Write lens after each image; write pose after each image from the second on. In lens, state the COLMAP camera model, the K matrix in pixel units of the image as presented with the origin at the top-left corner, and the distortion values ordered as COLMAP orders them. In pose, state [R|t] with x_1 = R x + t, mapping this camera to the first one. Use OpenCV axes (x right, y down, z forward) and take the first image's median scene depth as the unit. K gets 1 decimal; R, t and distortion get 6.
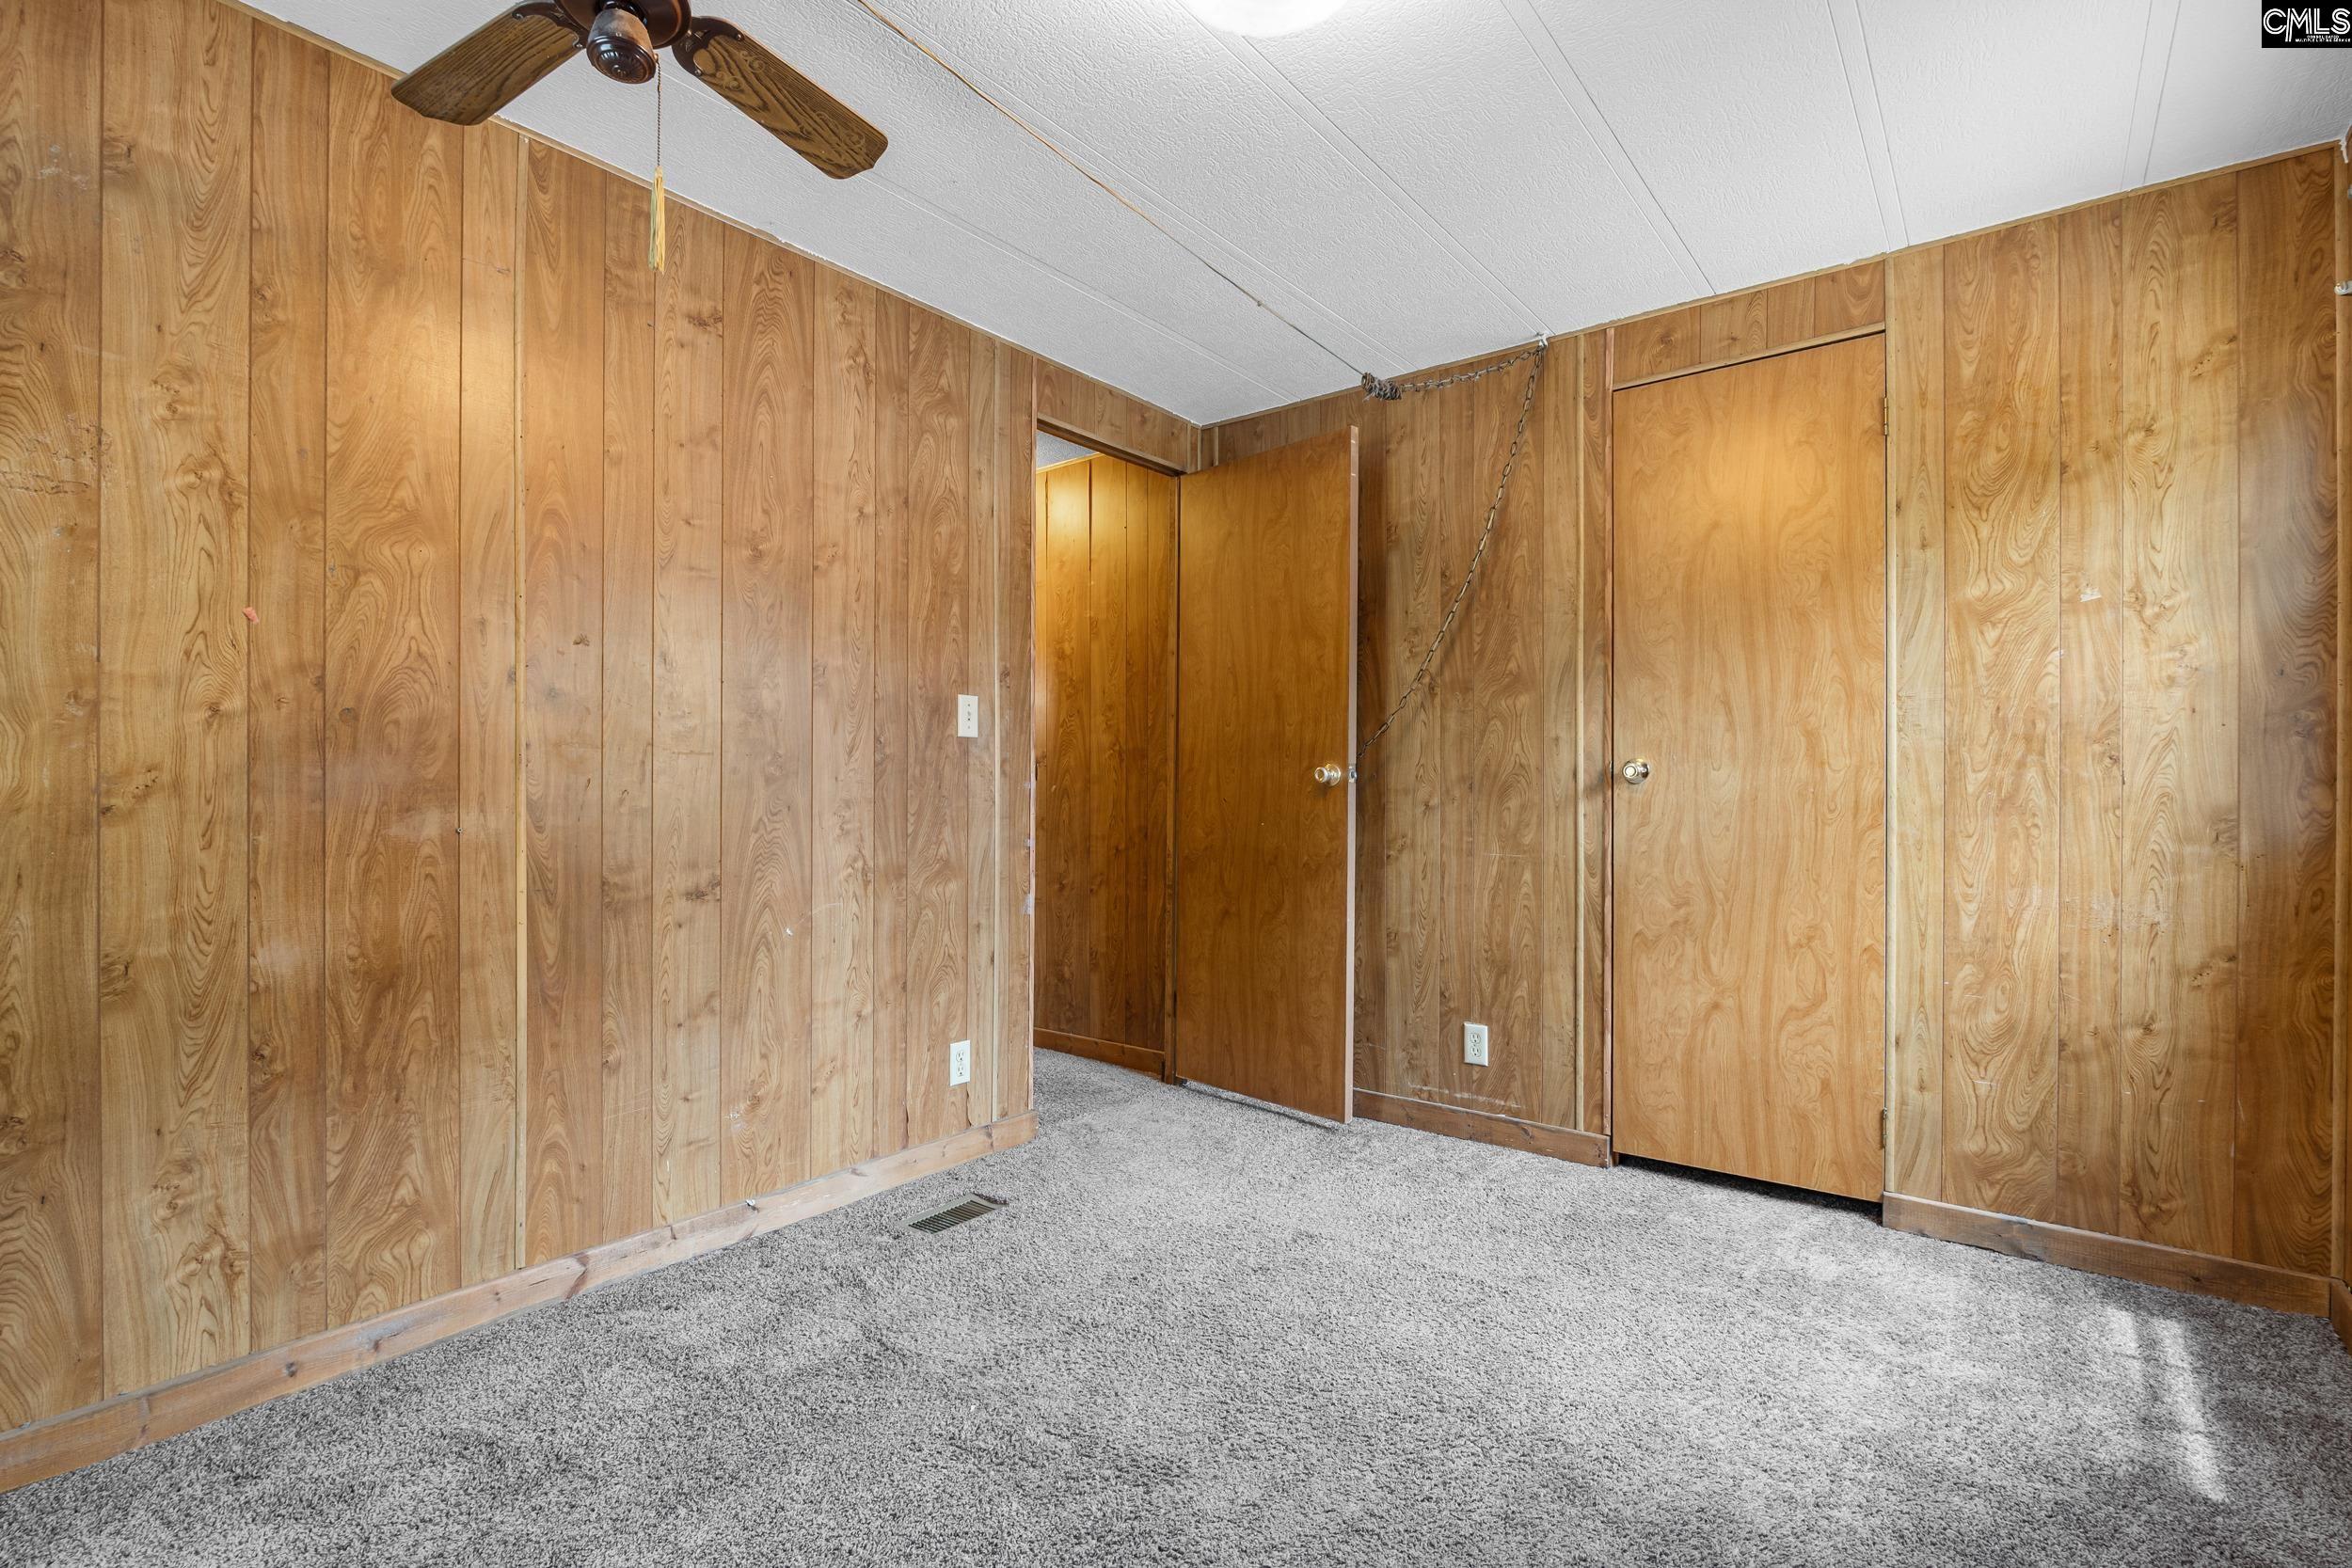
lens RADIAL K [[1092.4, 0, 1182.7], [0, 1092.4, 781.7], [0, 0, 1]] dist [-0.010284, -0.001165]
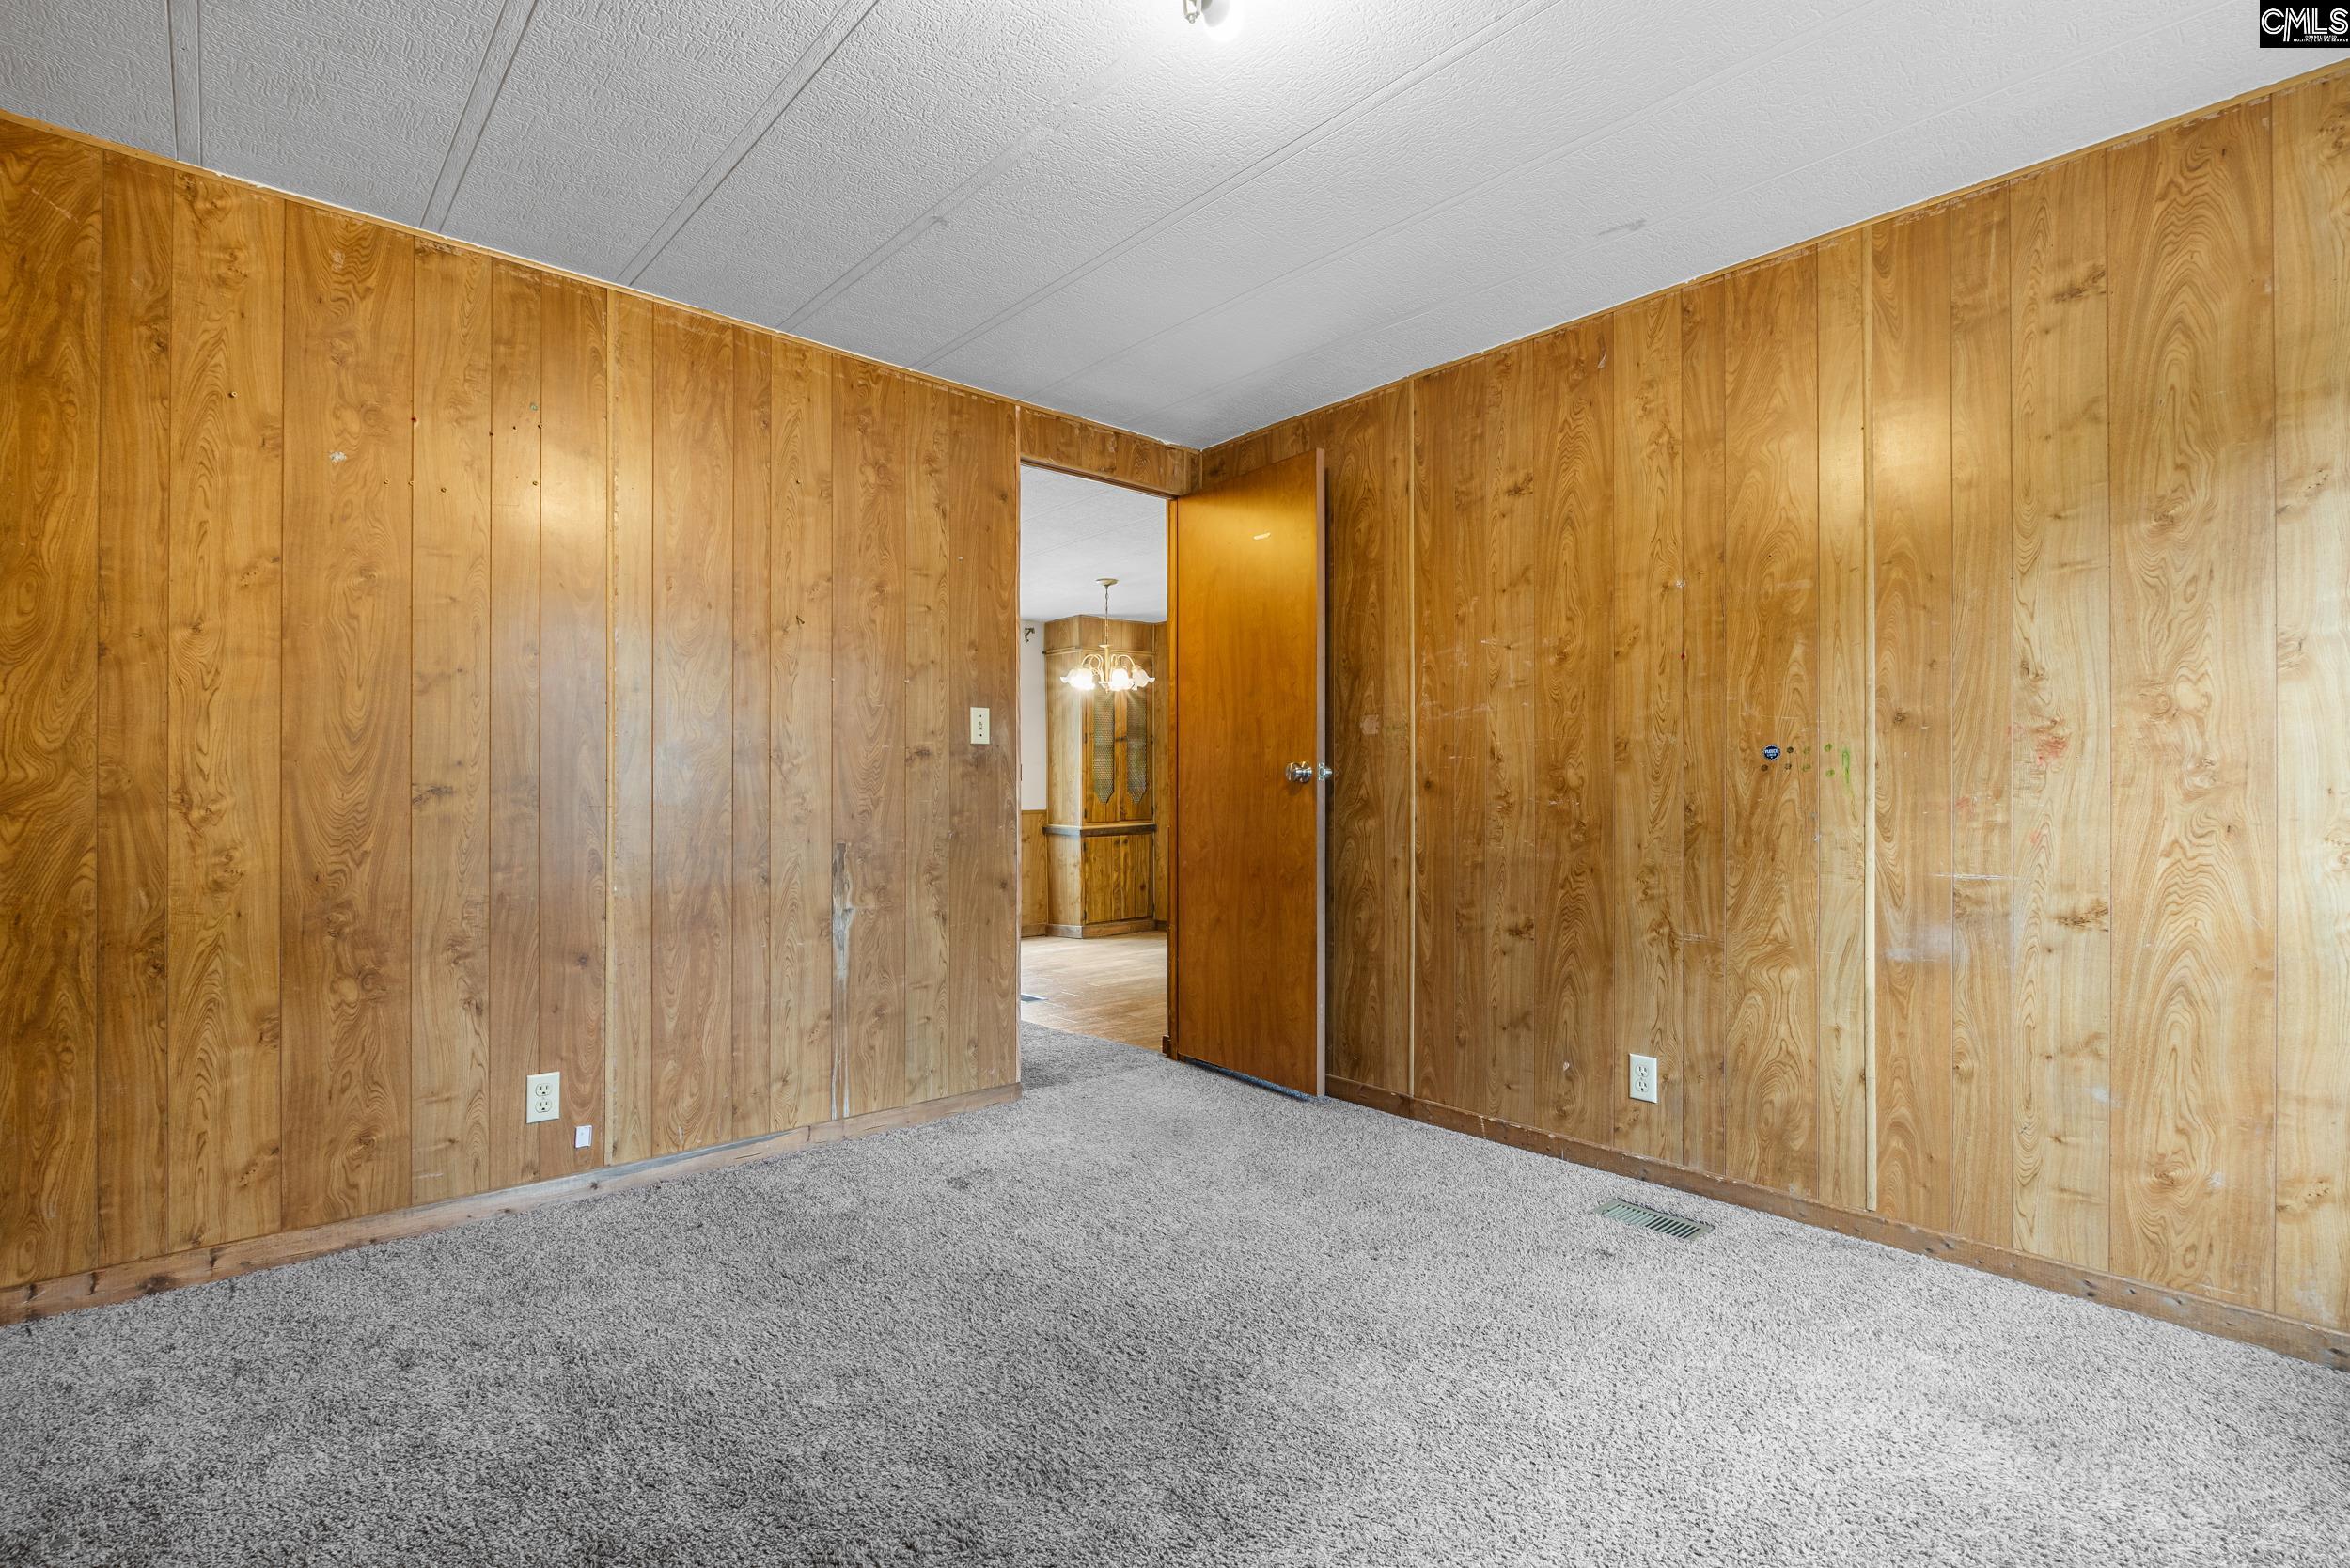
lens RADIAL K [[1091.6, 0, 1181.7], [0, 1091.6, 781.7], [0, 0, 1]] dist [-0.010284, -0.001165]
pose [[0.102608, 0.002568, 0.994719, 0.000579], [0.003084, 0.999991, -0.002899, -0.183188], [-0.994717, 0.003365, 0.102600, -0.000086]]
